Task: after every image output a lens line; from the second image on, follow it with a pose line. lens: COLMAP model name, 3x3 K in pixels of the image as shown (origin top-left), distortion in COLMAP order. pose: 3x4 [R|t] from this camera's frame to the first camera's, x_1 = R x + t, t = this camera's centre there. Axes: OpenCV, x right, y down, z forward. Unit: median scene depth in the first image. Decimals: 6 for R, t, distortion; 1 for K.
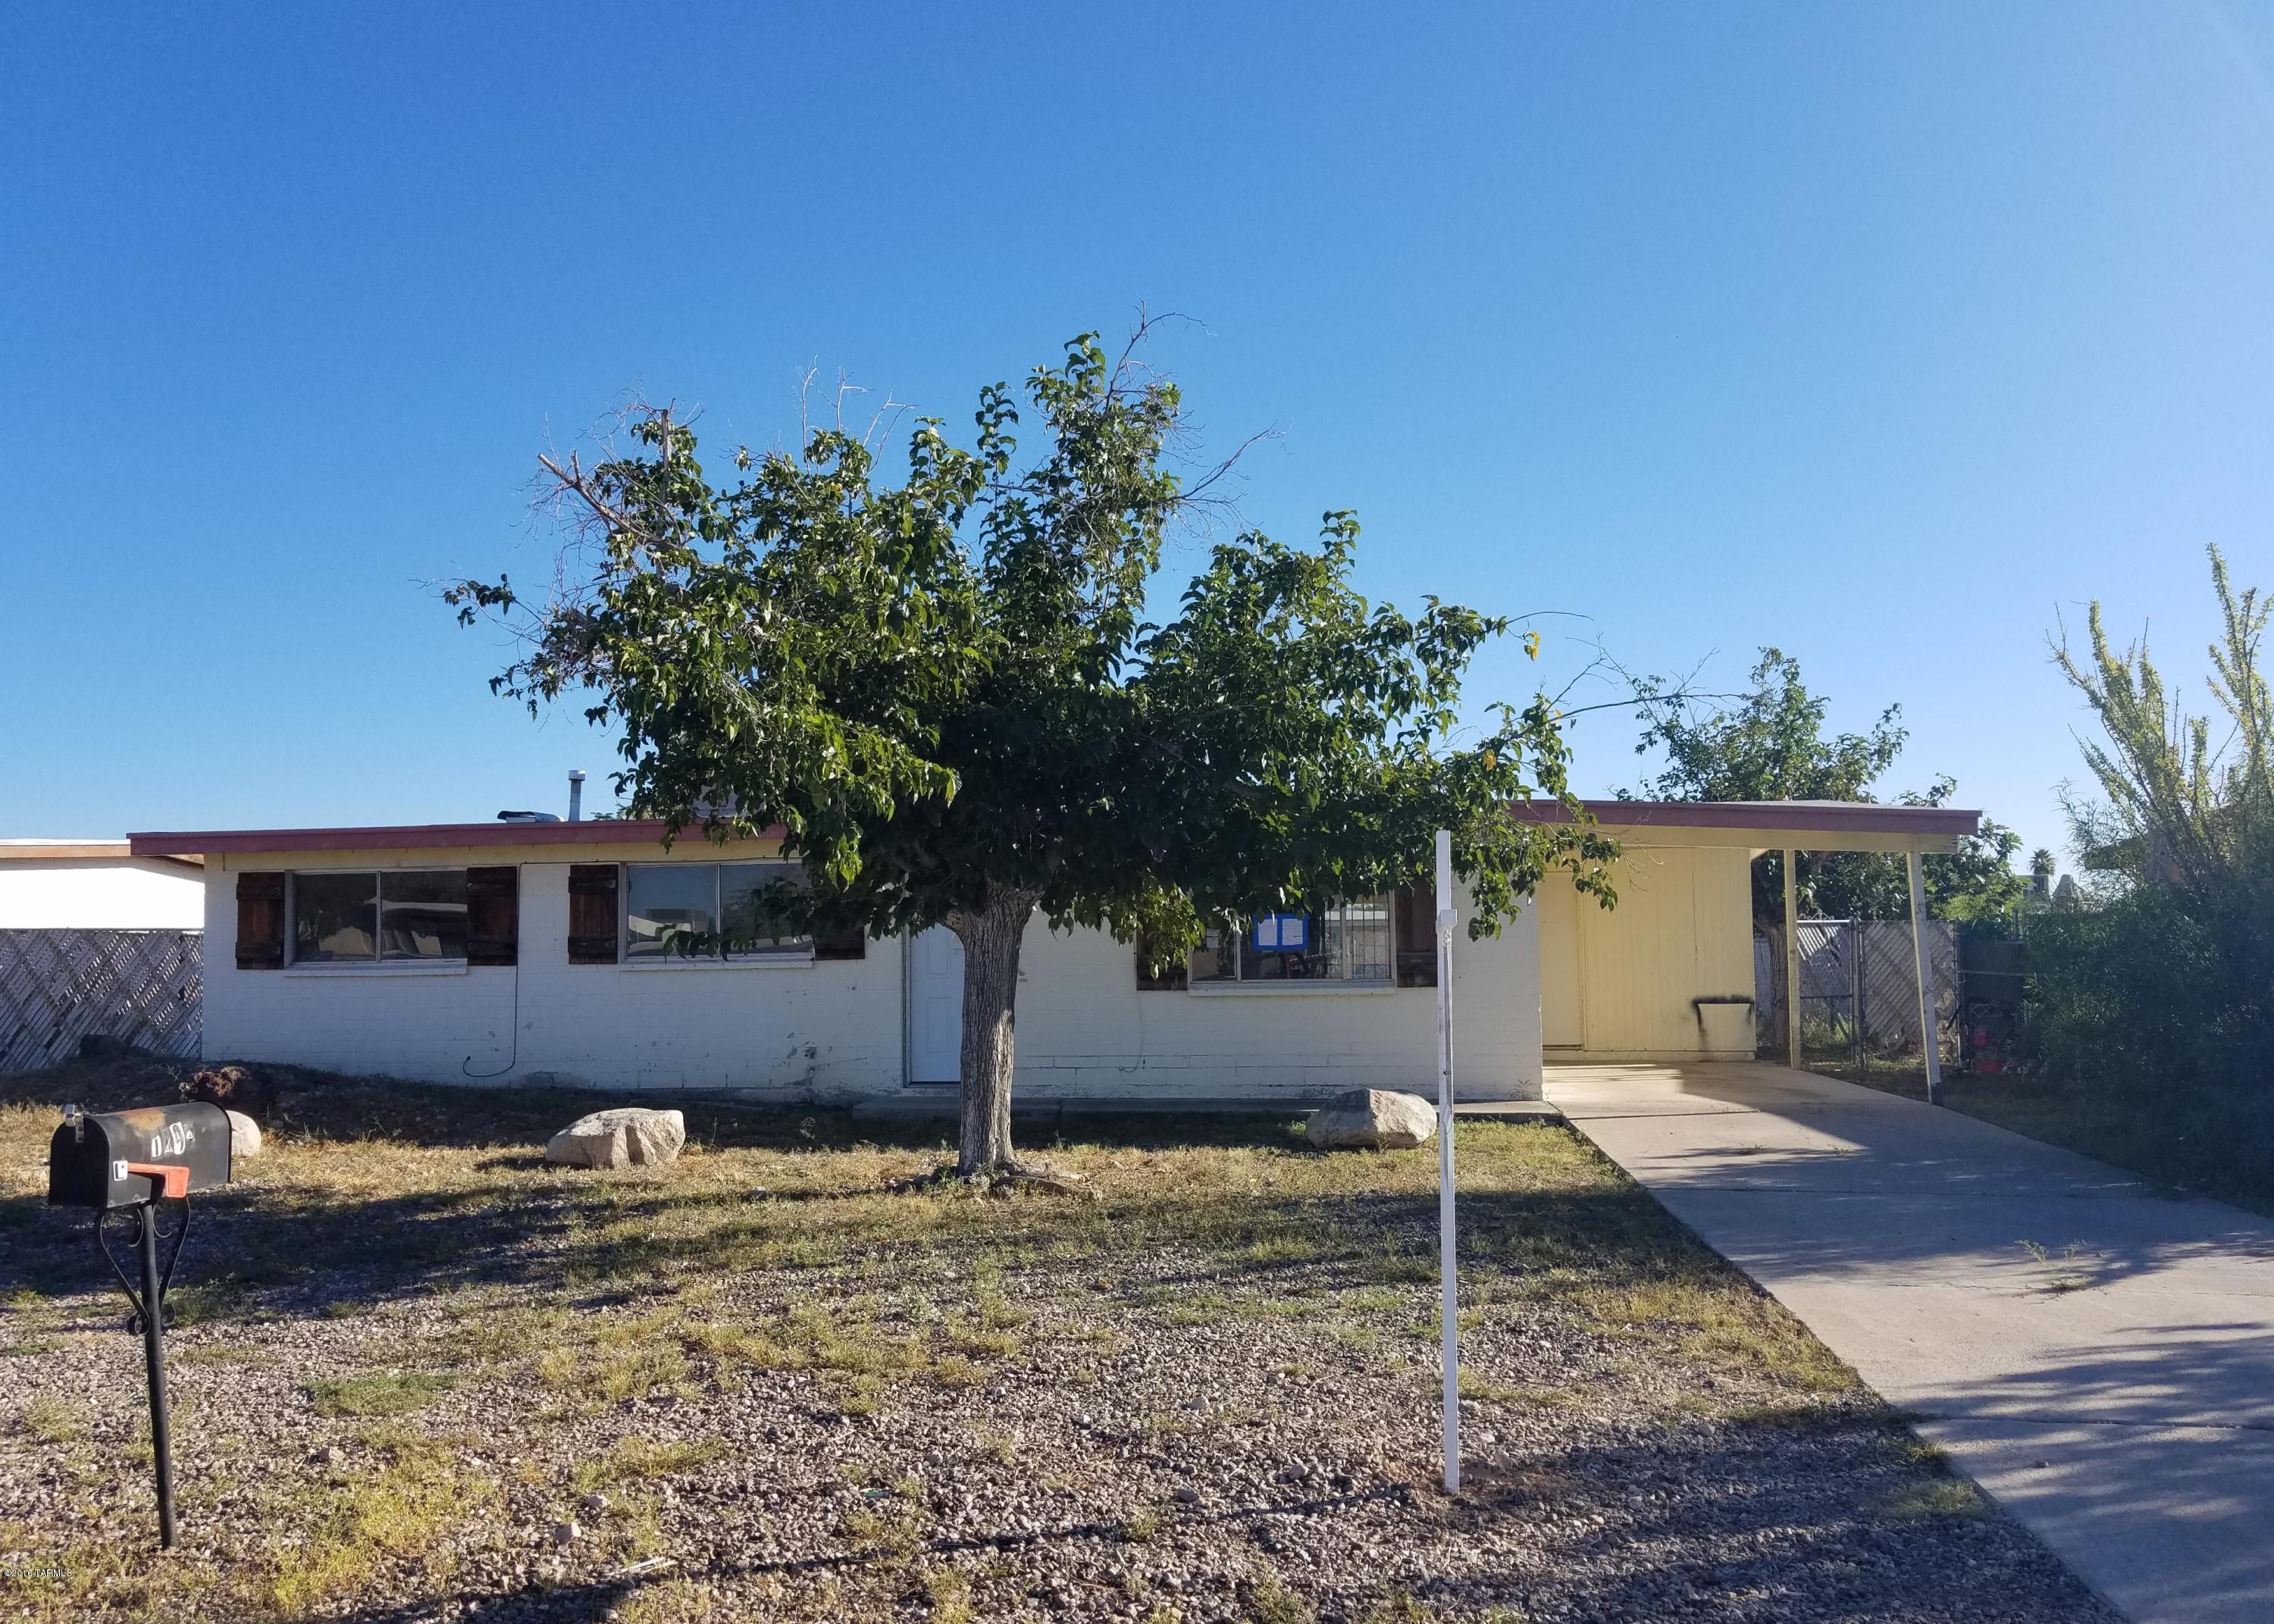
lens RADIAL K [[1785.4, 0, 1136.9], [0, 1785.4, 880.4], [0, 0, 1]] dist [0.037216, 0.002660]
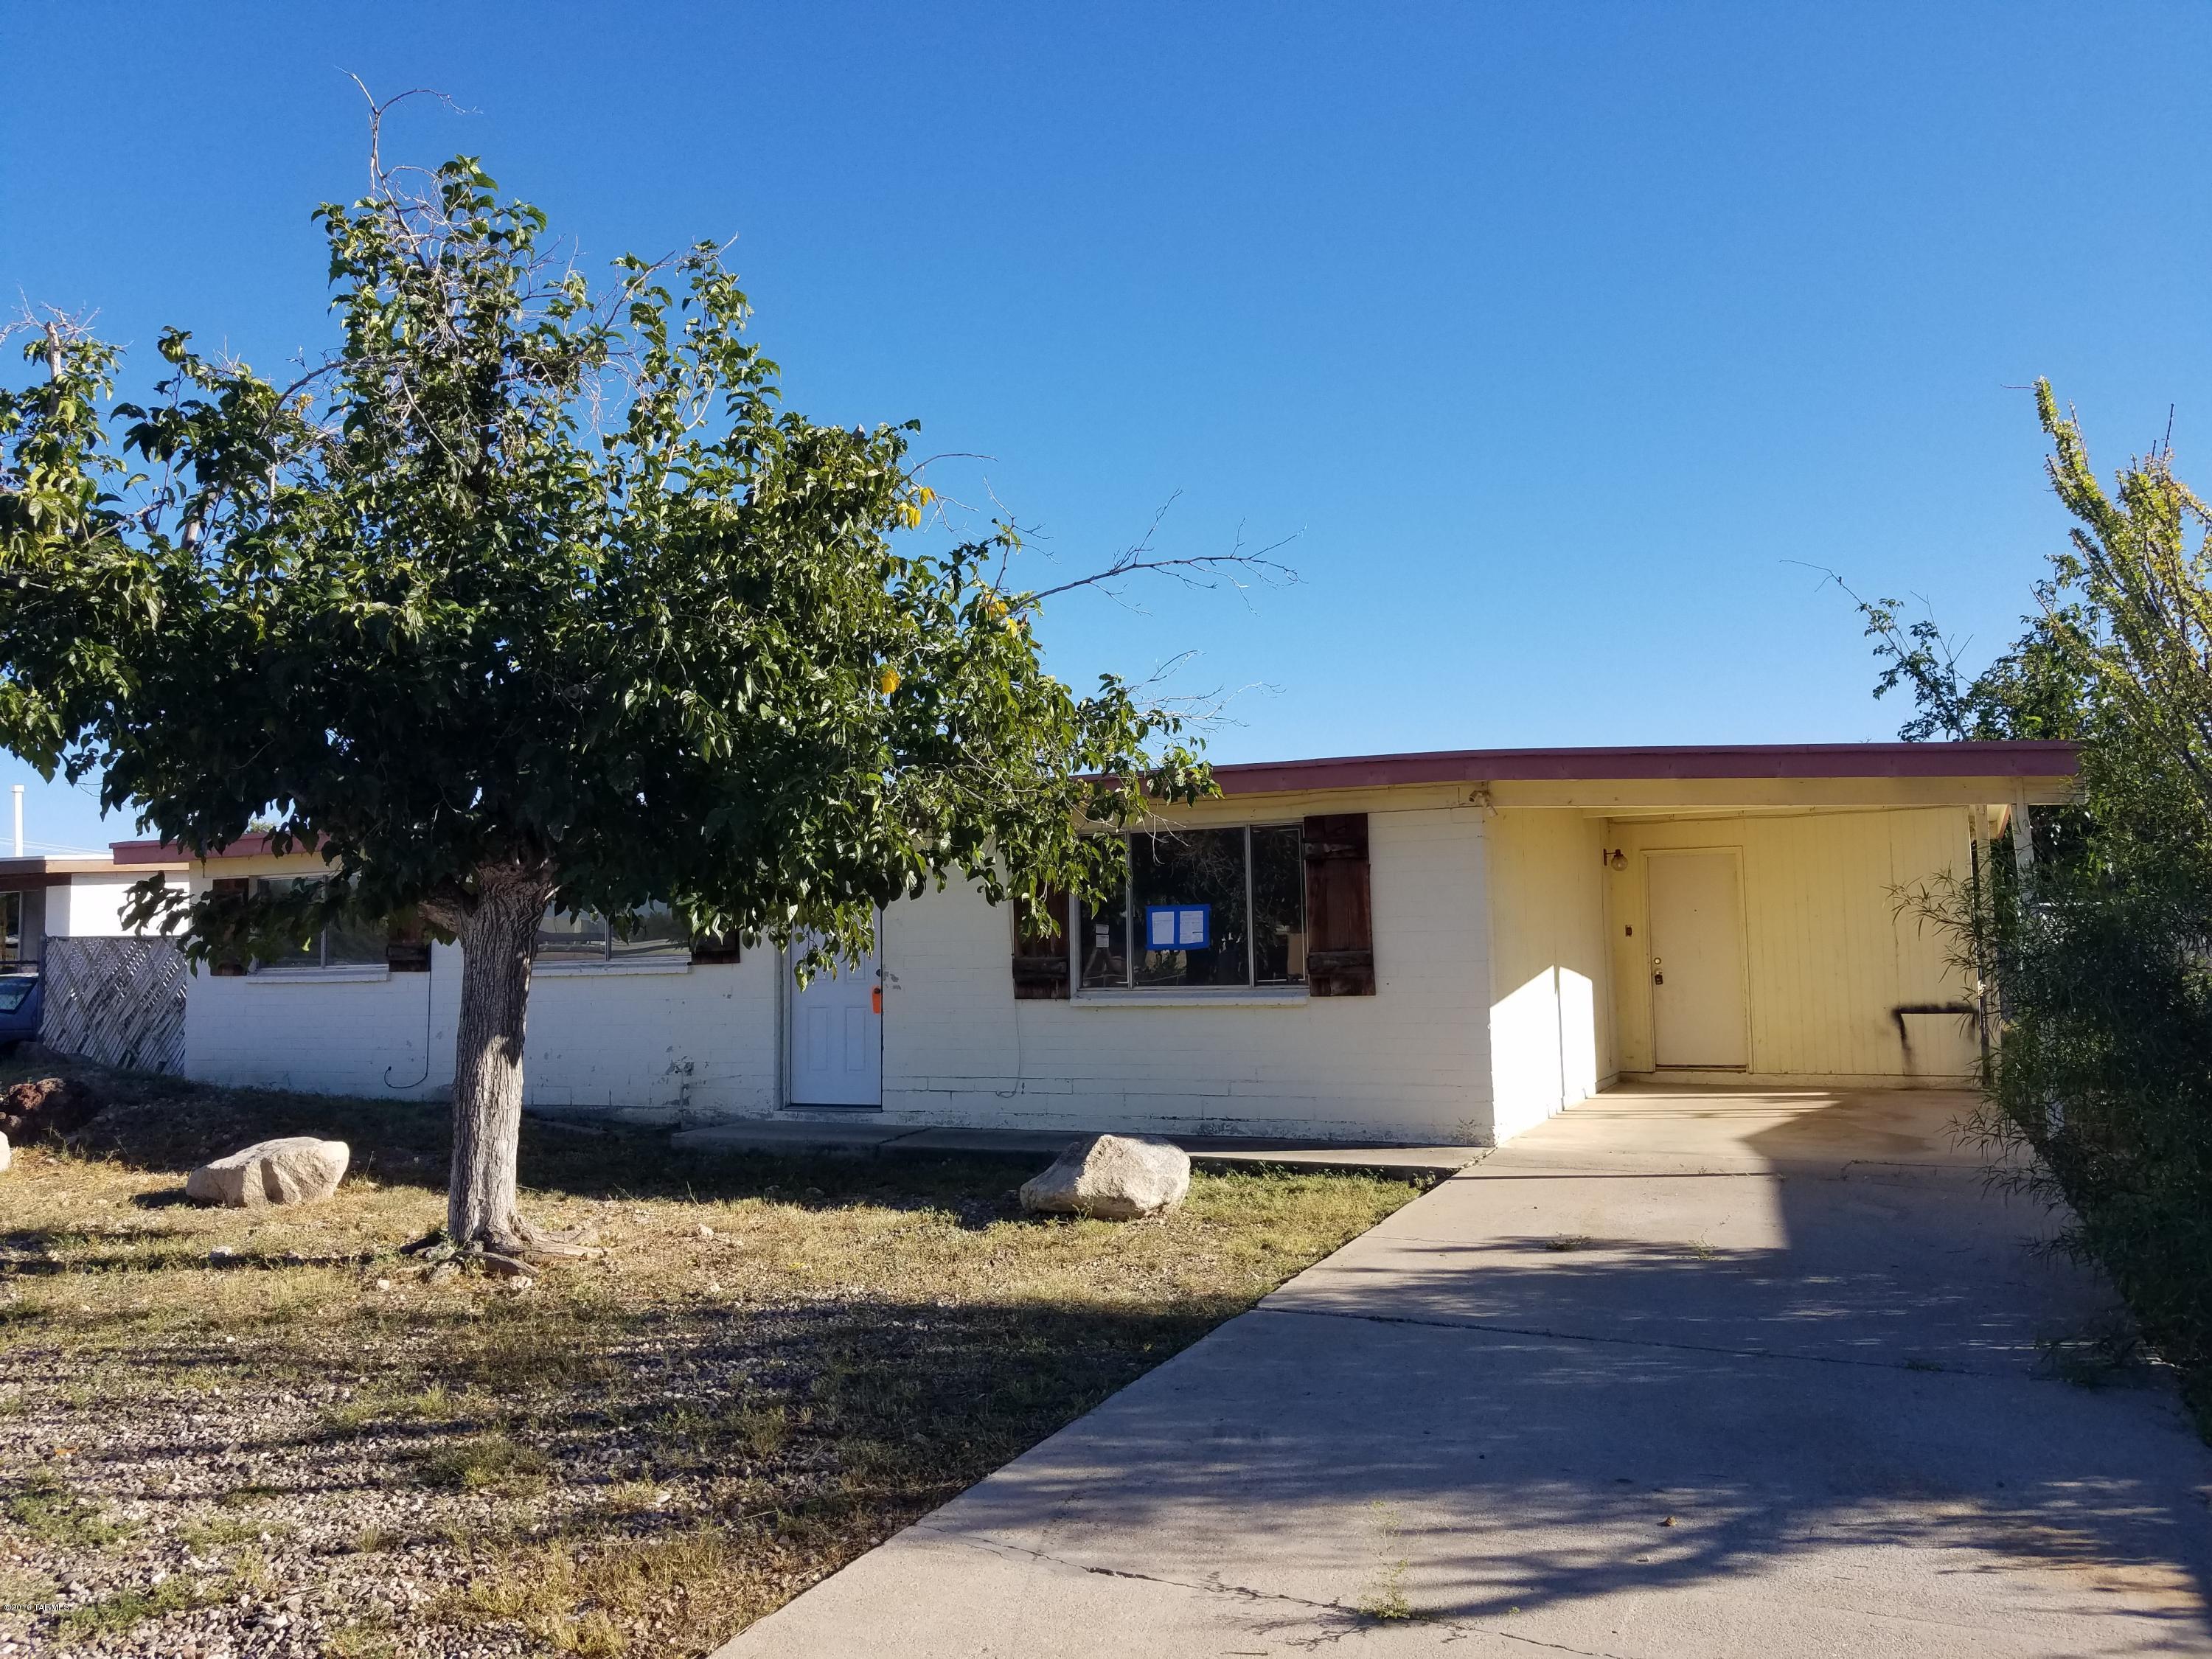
lens RADIAL K [[1744.4, 0, 1106.0], [0, 1744.4, 829.5], [0, 0, 1]] dist [0.021347, -0.013987]
pose [[0.953787, -0.027309, -0.299240, 0.283955], [0.019075, 0.999356, -0.030402, 0.008113], [0.299877, 0.023289, 0.953693, 0.235789]]
